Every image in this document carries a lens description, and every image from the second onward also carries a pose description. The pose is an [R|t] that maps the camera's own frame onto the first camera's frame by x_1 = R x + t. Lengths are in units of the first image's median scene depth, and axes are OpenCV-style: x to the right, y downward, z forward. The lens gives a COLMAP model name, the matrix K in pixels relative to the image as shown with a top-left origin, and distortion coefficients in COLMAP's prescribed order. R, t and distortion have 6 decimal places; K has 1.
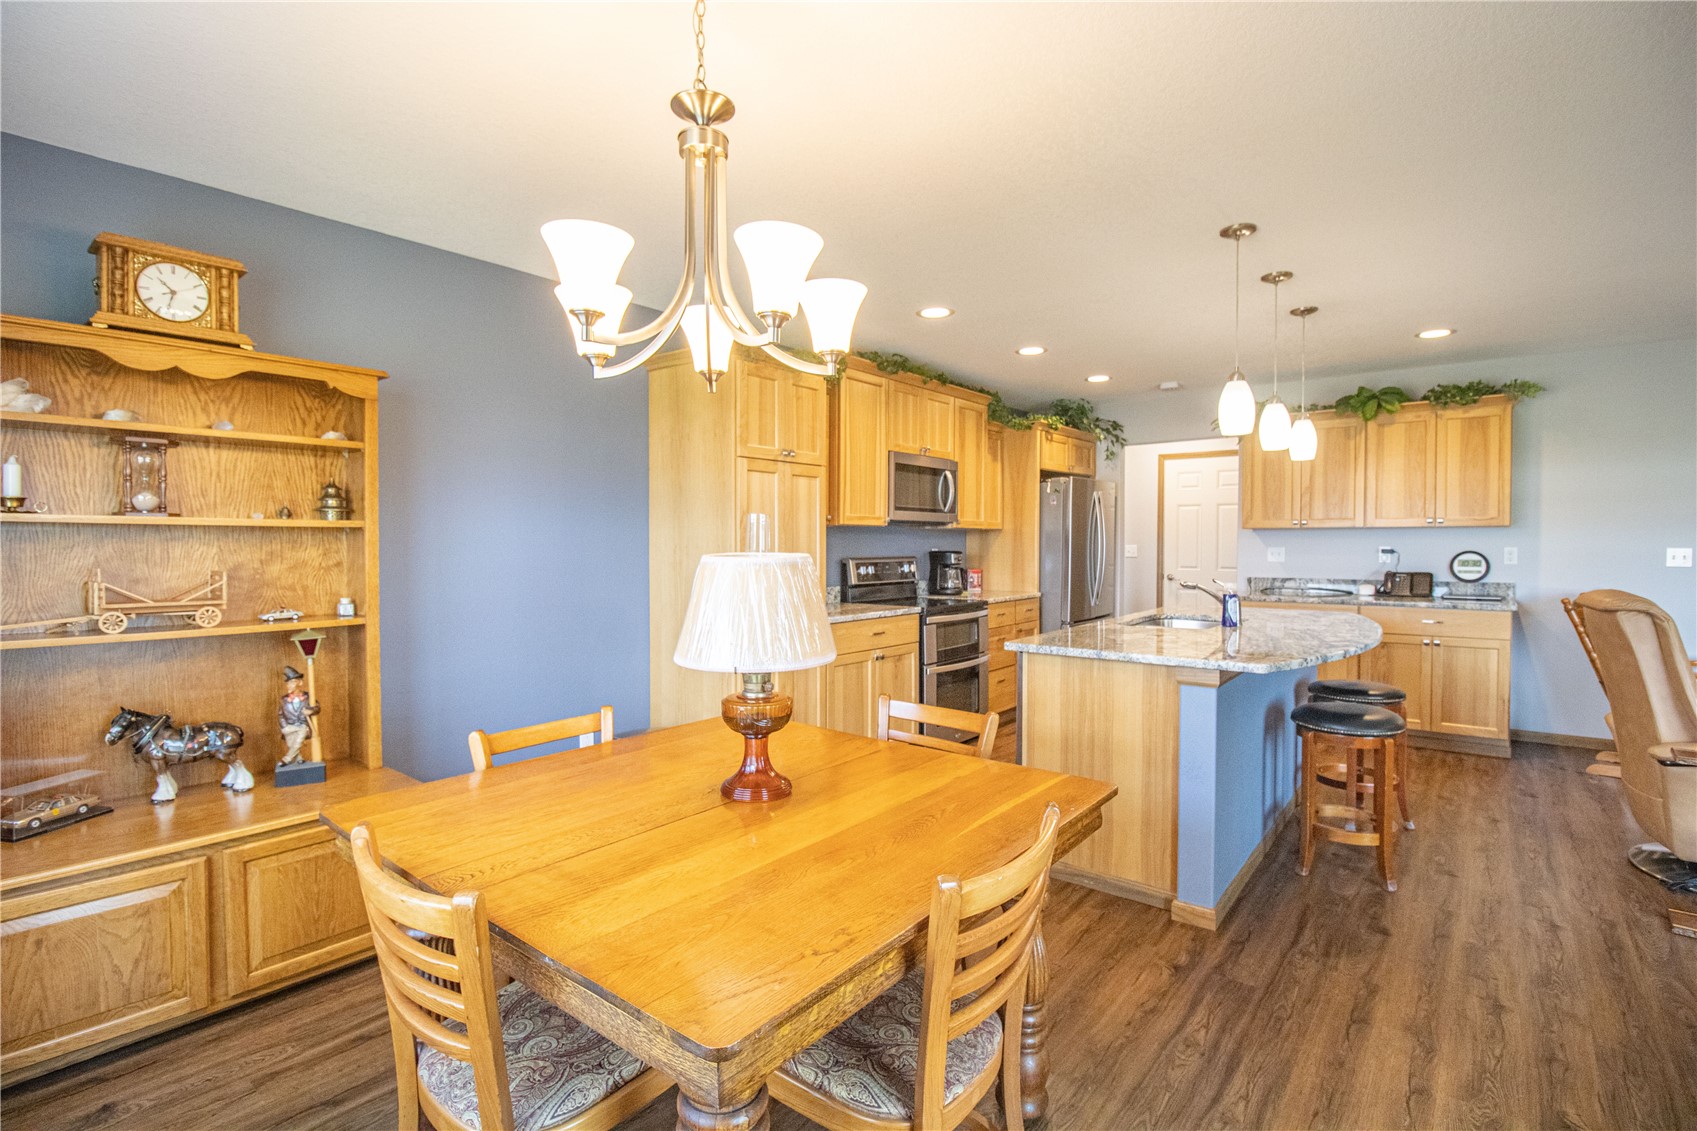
lens RADIAL K [[794.0, 0, 848.3], [0, 794.0, 561.4], [0, 0, 1]] dist [0.002328, -0.013850]
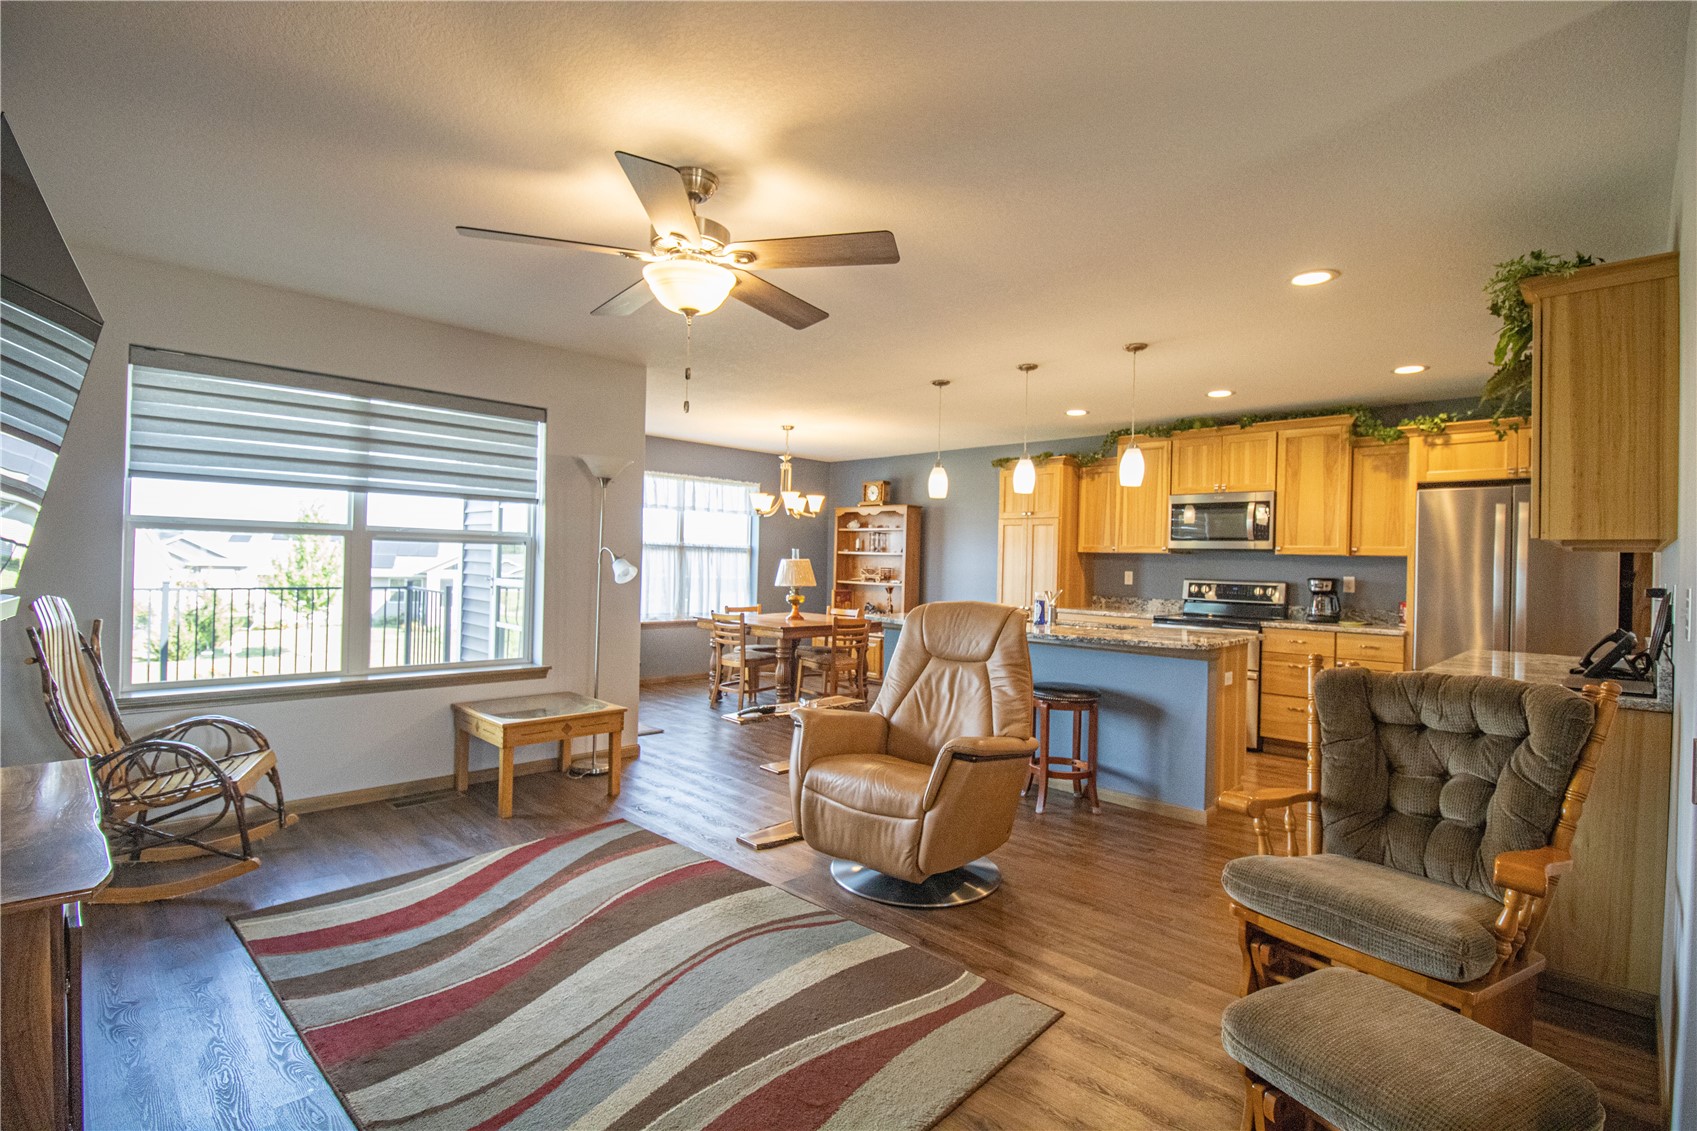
lens RADIAL K [[794.0, 0, 848.3], [0, 794.0, 561.4], [0, 0, 1]] dist [0.002328, -0.013850]
pose [[-0.109579, 0.000173, -0.993978, 1.304251], [-0.047695, 0.998847, 0.005432, -0.012340], [0.992833, 0.048003, -0.109445, 0.581012]]
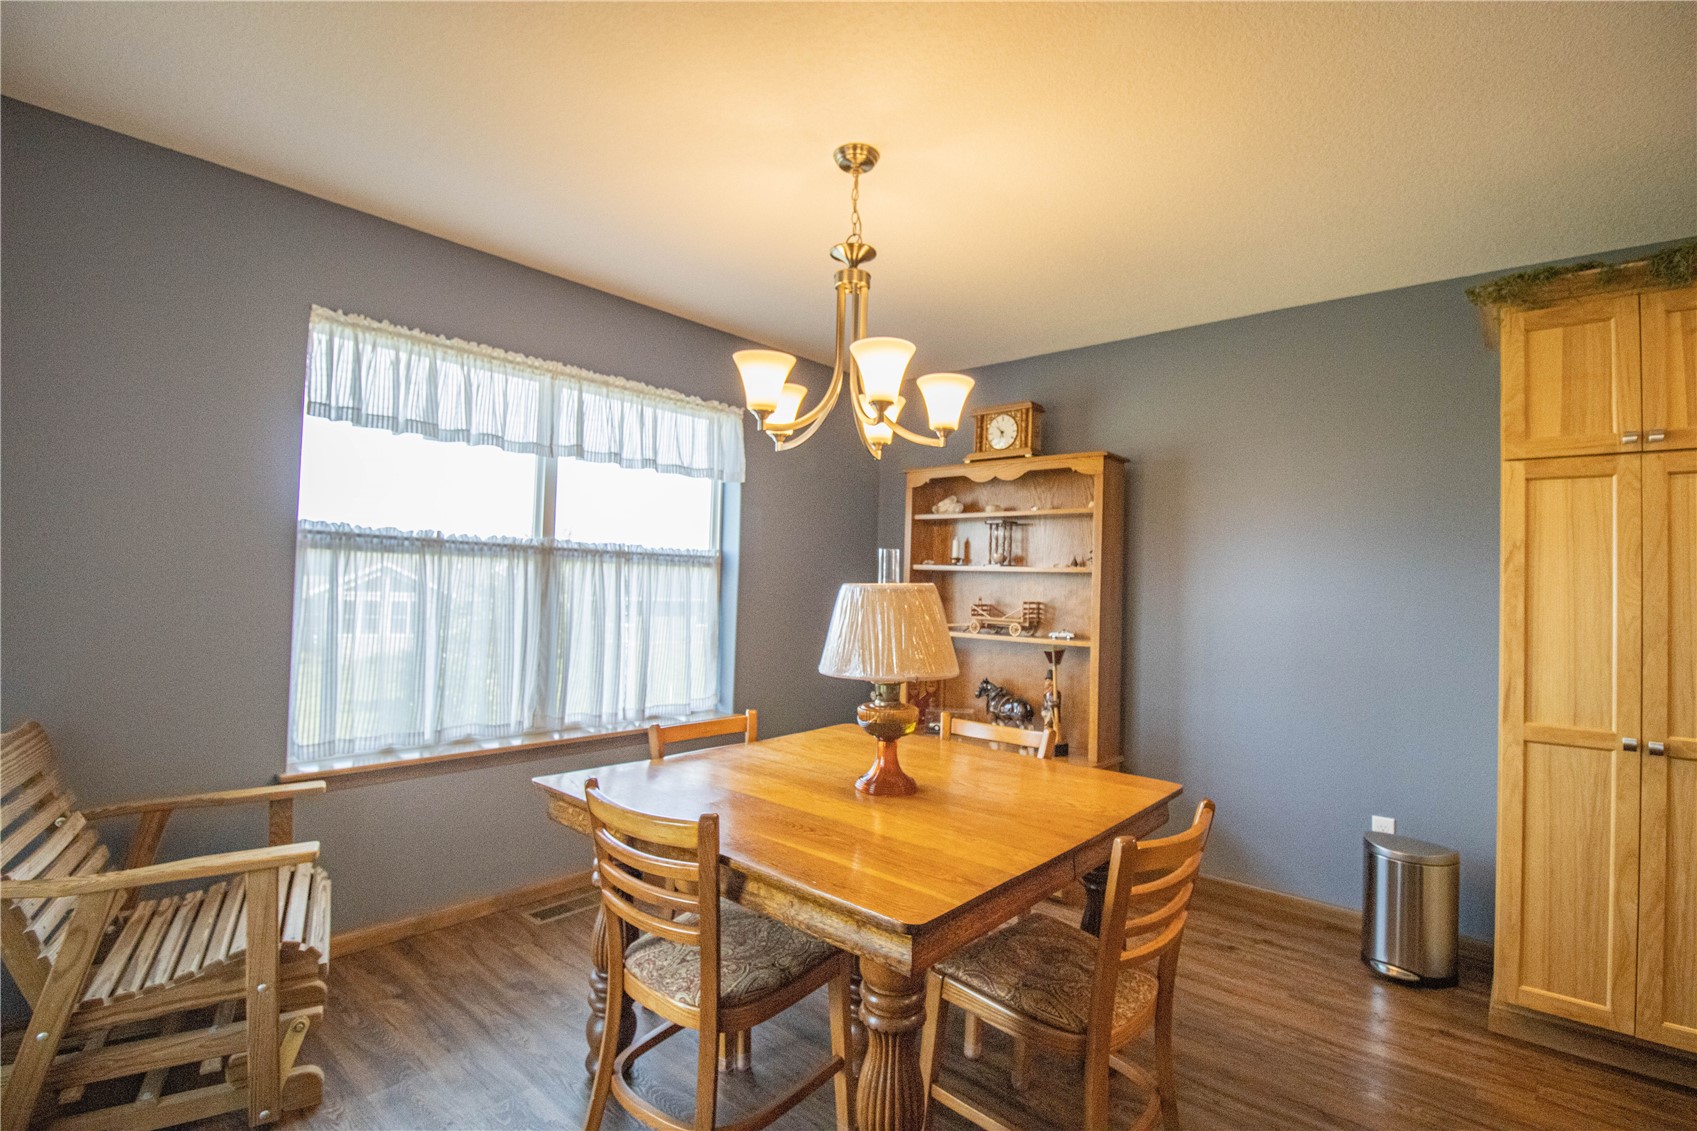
lens RADIAL K [[794.0, 0, 848.3], [0, 794.0, 561.4], [0, 0, 1]] dist [0.002328, -0.013850]
pose [[-0.051119, -0.027193, -0.998322, 0.368914], [-0.050613, 0.998415, -0.024604, -0.004441], [0.997409, 0.049270, -0.052414, 0.343130]]
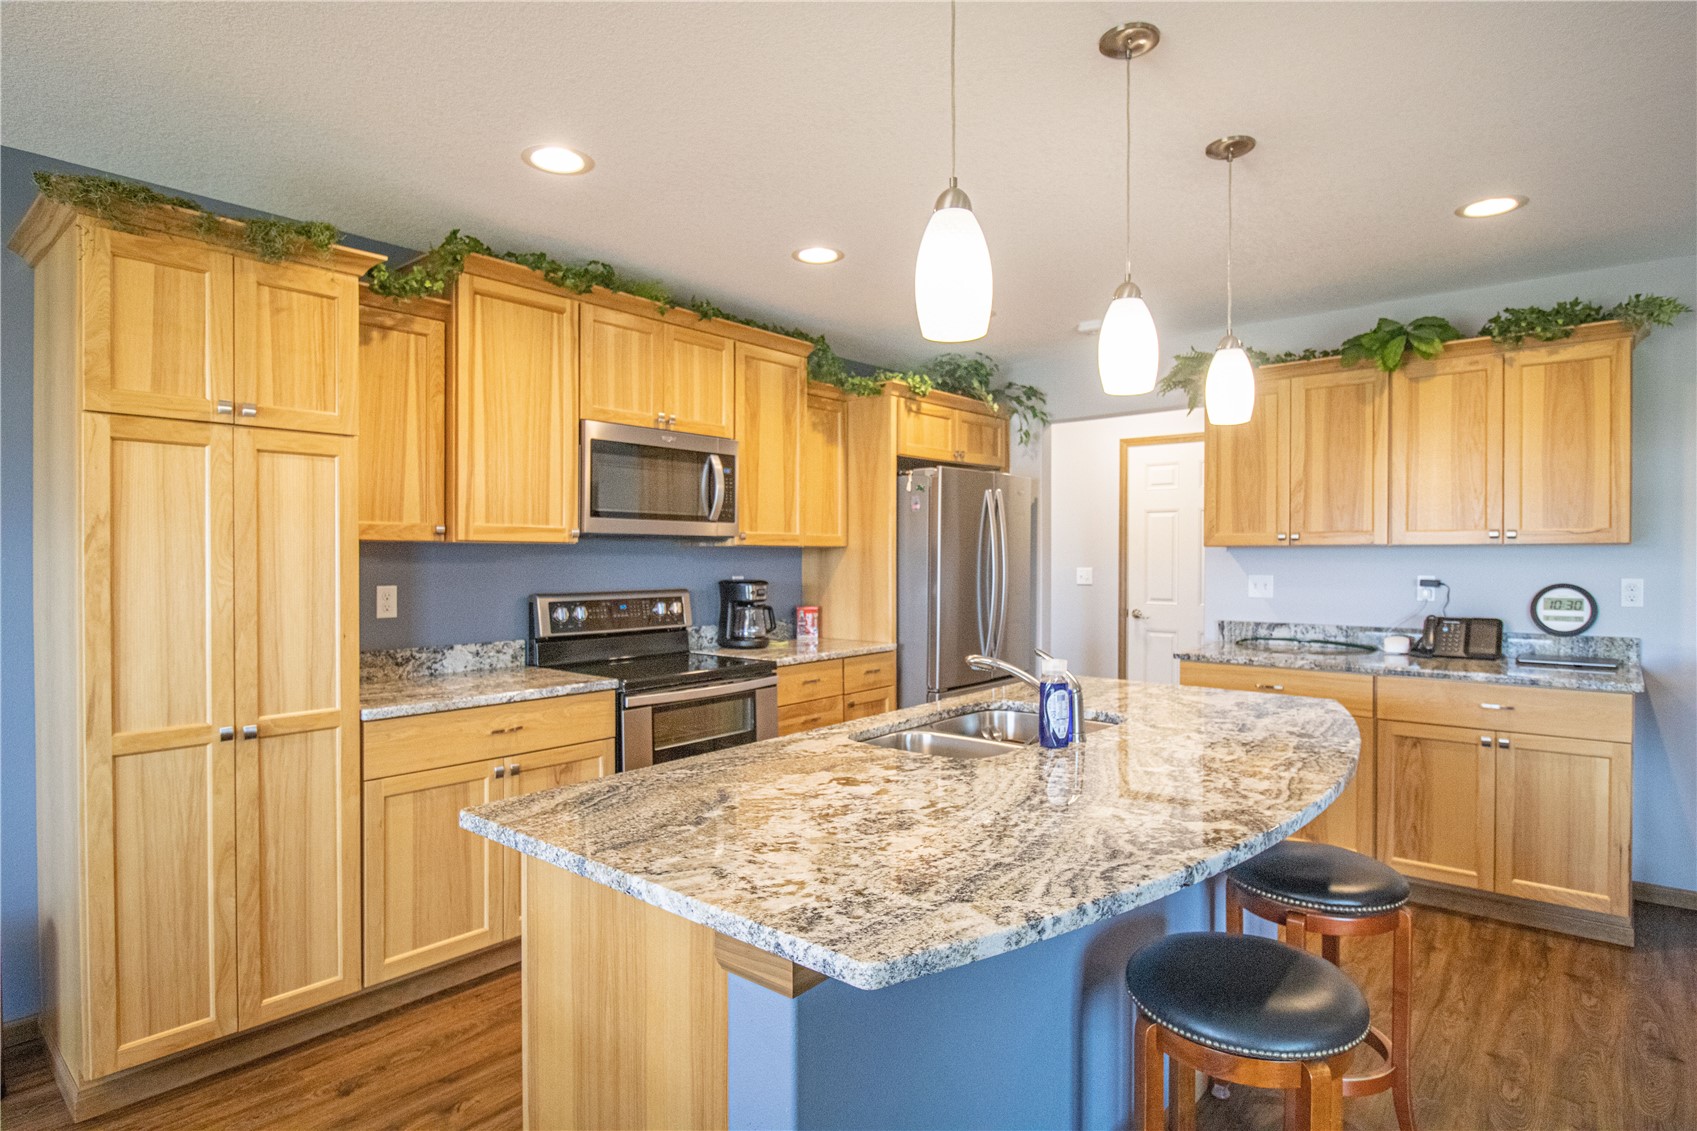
lens RADIAL K [[894.4, 0, 848.5], [0, 894.4, 565.5], [0, 0, 1]] dist [0.002965, -0.011368]
pose [[0.999579, 0.001471, -0.028963, 0.257698], [-0.001861, 0.999908, -0.013442, -0.017364], [0.028941, 0.013490, 0.999490, 0.300285]]
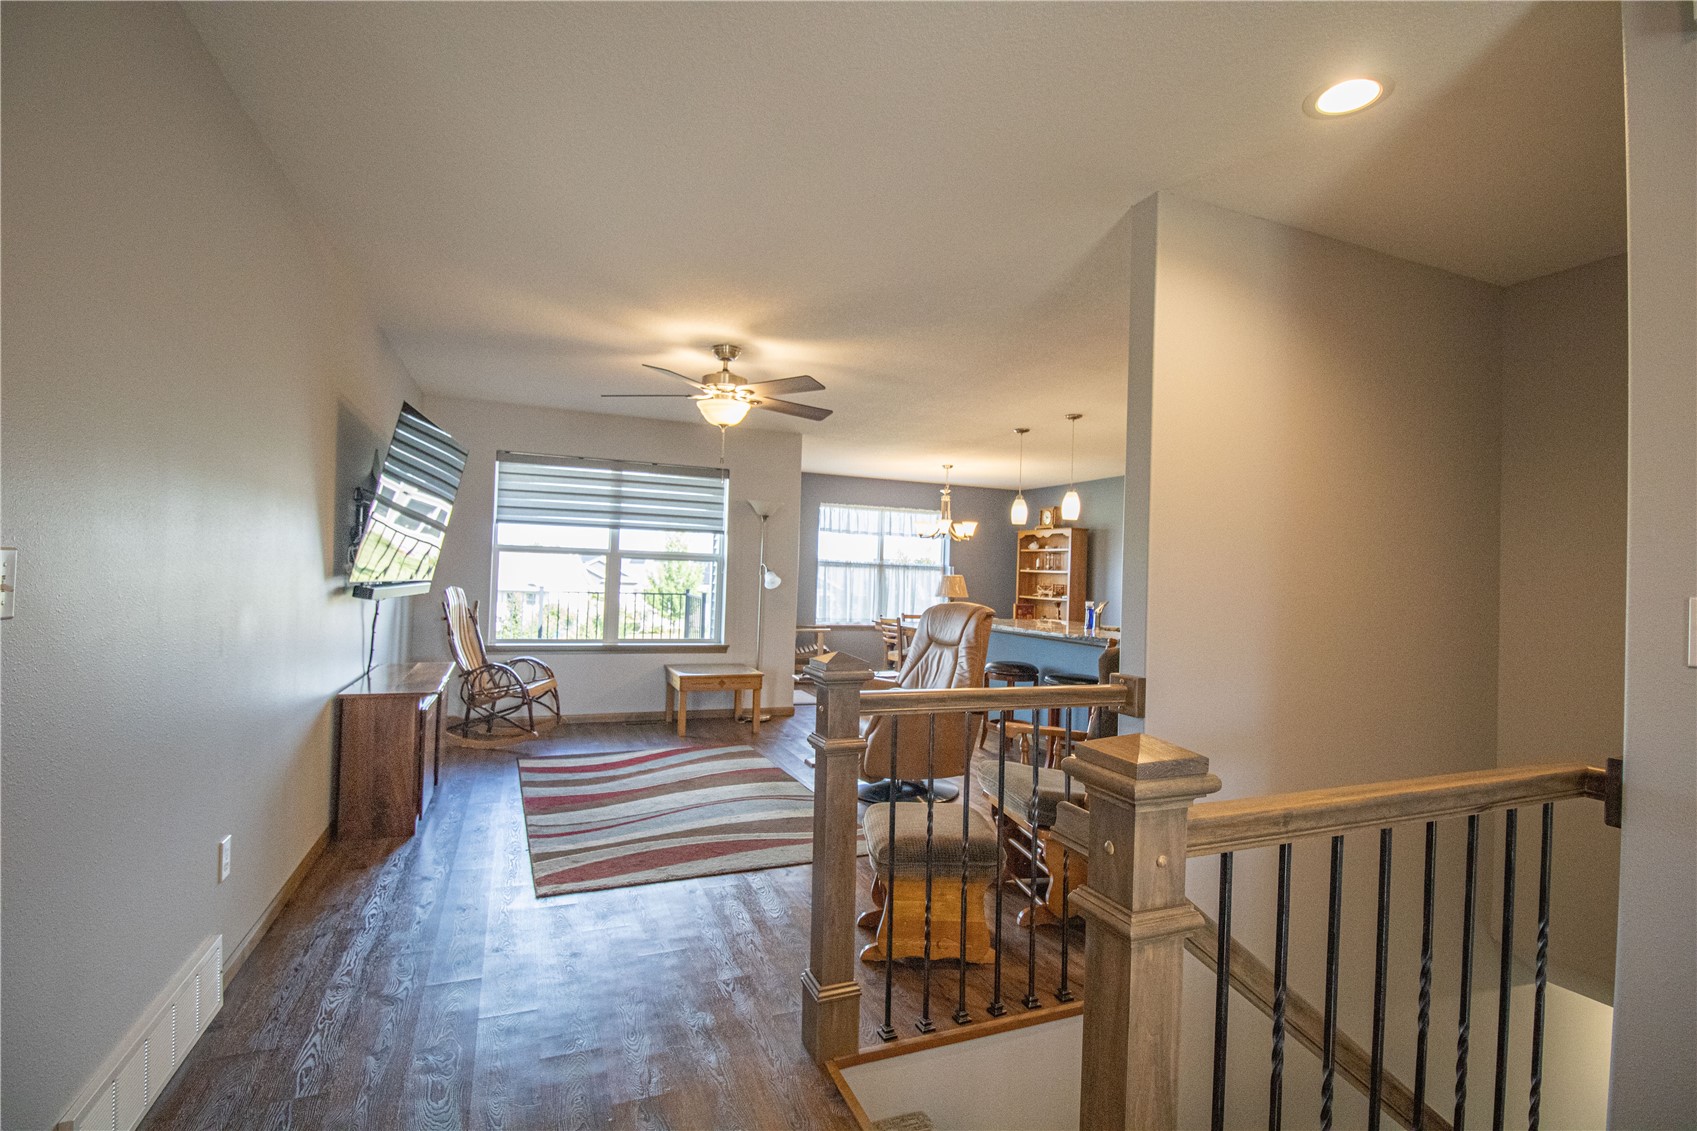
lens RADIAL K [[794.0, 0, 848.3], [0, 794.0, 561.4], [0, 0, 1]] dist [0.002328, -0.013850]
pose [[-0.490952, -0.026810, -0.870774, 1.497780], [-0.052462, 0.998622, -0.001167, -0.019782], [0.869606, 0.045109, -0.491682, 0.964048]]
